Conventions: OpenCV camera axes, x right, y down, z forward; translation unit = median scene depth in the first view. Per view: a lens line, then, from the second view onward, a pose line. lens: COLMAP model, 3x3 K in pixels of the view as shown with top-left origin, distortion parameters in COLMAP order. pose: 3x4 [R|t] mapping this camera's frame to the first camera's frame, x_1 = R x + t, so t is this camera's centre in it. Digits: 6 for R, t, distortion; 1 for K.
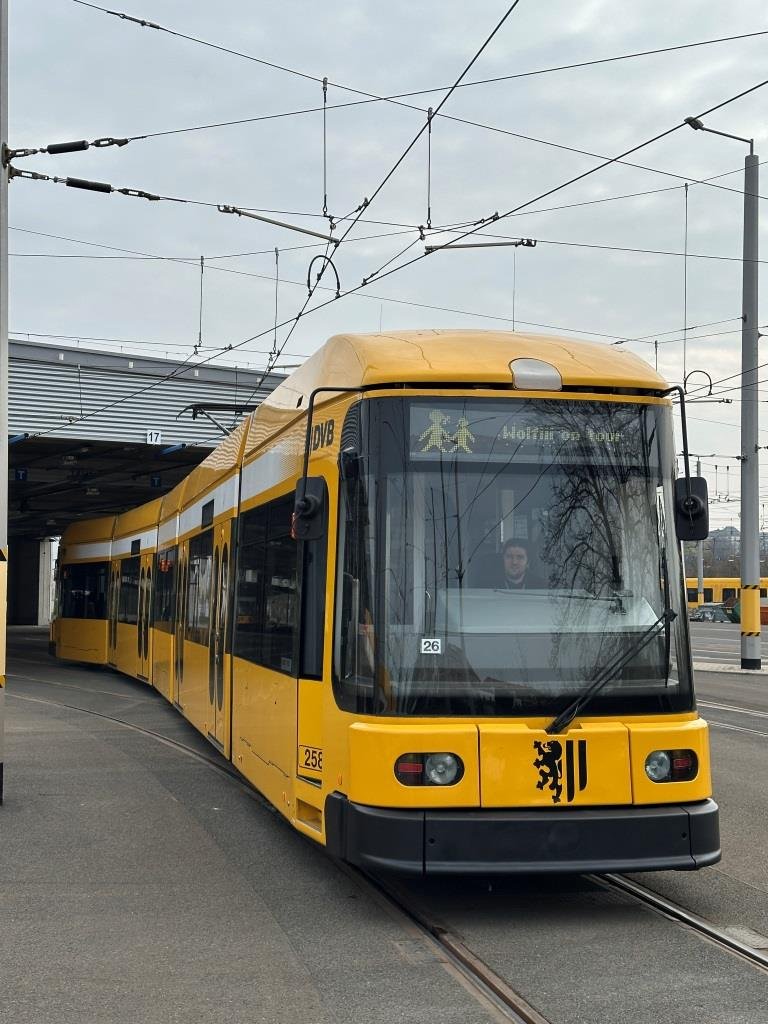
lens RADIAL K [[1411.3, 0, 384.0], [0, 1411.3, 512.0], [0, 0, 1]] dist [0.181716, -0.322345]
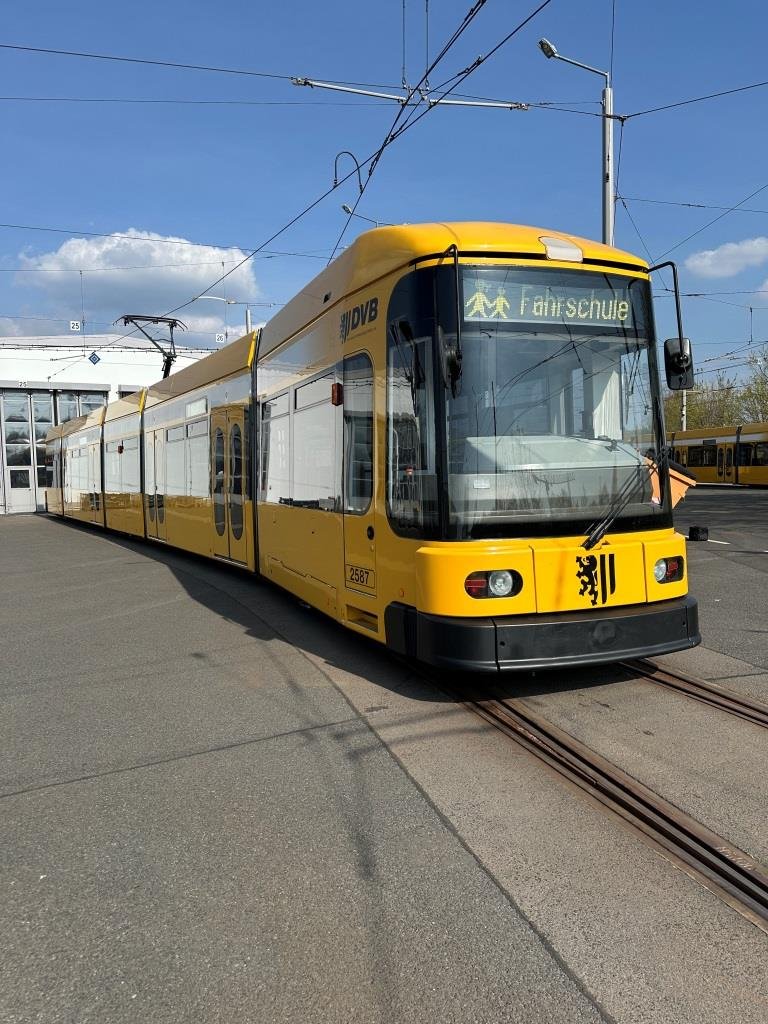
lens RADIAL K [[717.3, 0, 345.5], [0, 717.3, 516.0], [0, 0, 1]] dist [0.002495, 0.000176]
pose [[0.993666, -0.037998, 0.105751, -0.133958], [0.025081, 0.992348, 0.120898, 0.043953], [-0.109536, -0.117480, 0.987016, 0.381281]]
